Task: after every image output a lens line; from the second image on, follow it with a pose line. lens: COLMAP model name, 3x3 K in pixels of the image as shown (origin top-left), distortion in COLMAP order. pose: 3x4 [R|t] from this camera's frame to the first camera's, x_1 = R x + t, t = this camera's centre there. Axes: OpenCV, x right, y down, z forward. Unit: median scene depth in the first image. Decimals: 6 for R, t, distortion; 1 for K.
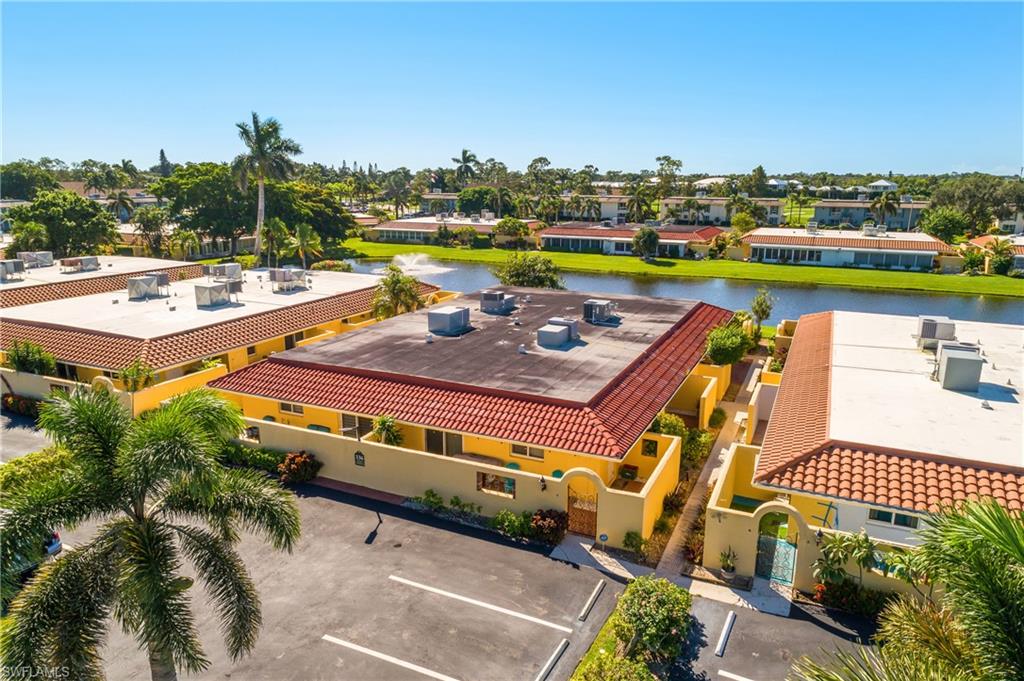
lens RADIAL K [[683.4, 0, 512.0], [0, 683.4, 340.5], [0, 0, 1]] dist [-0.010555, 0.007052]
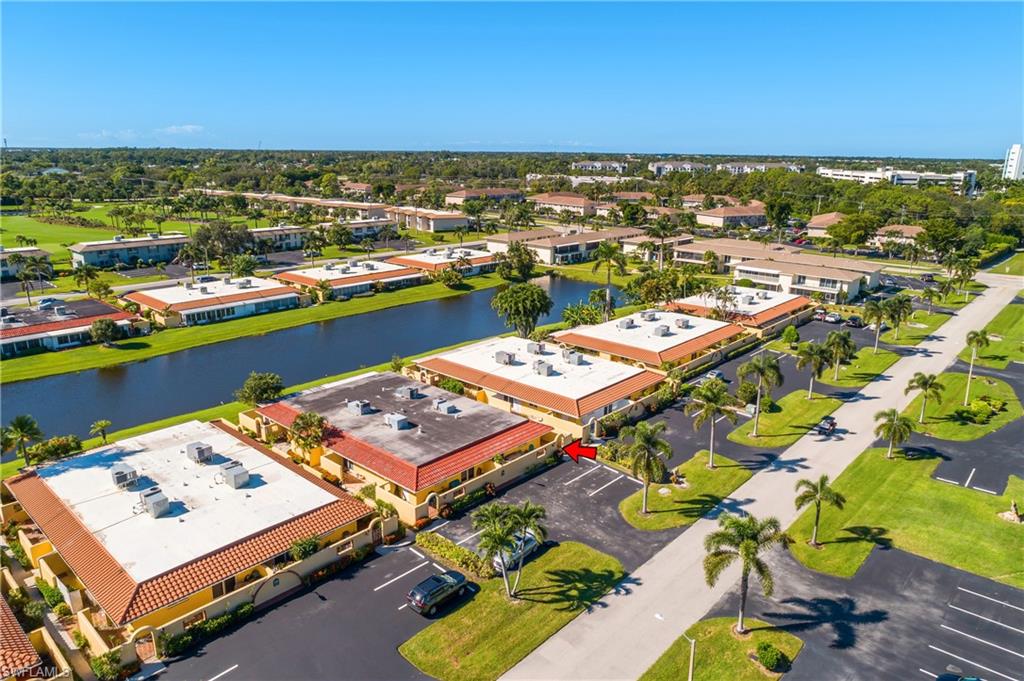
lens RADIAL K [[683.4, 0, 512.0], [0, 683.4, 340.5], [0, 0, 1]] dist [-0.010555, 0.007052]
pose [[0.302831, -0.259542, 0.917023, -0.659418], [0.217693, 0.955604, 0.198573, -0.217306], [-0.927849, 0.139496, 0.345887, 0.005026]]
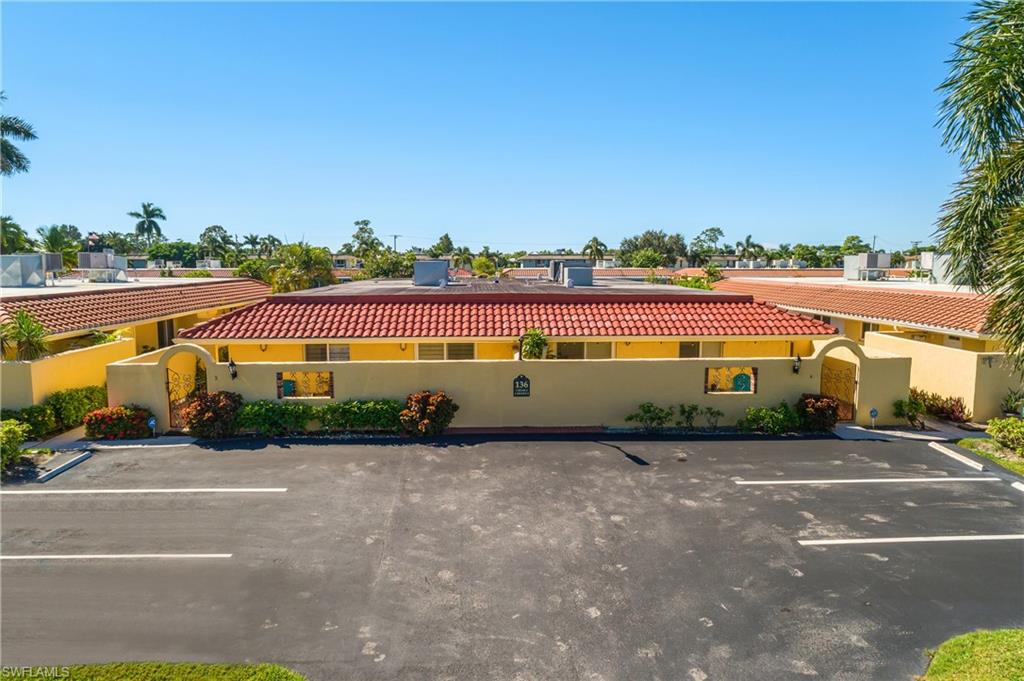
lens RADIAL K [[683.4, 0, 512.0], [0, 683.4, 340.5], [0, 0, 1]] dist [-0.010555, 0.007052]
pose [[0.882714, -0.057459, 0.466384, -0.153311], [0.112422, 0.989497, -0.090872, 0.051617], [-0.456264, 0.132646, 0.879902, 0.100392]]
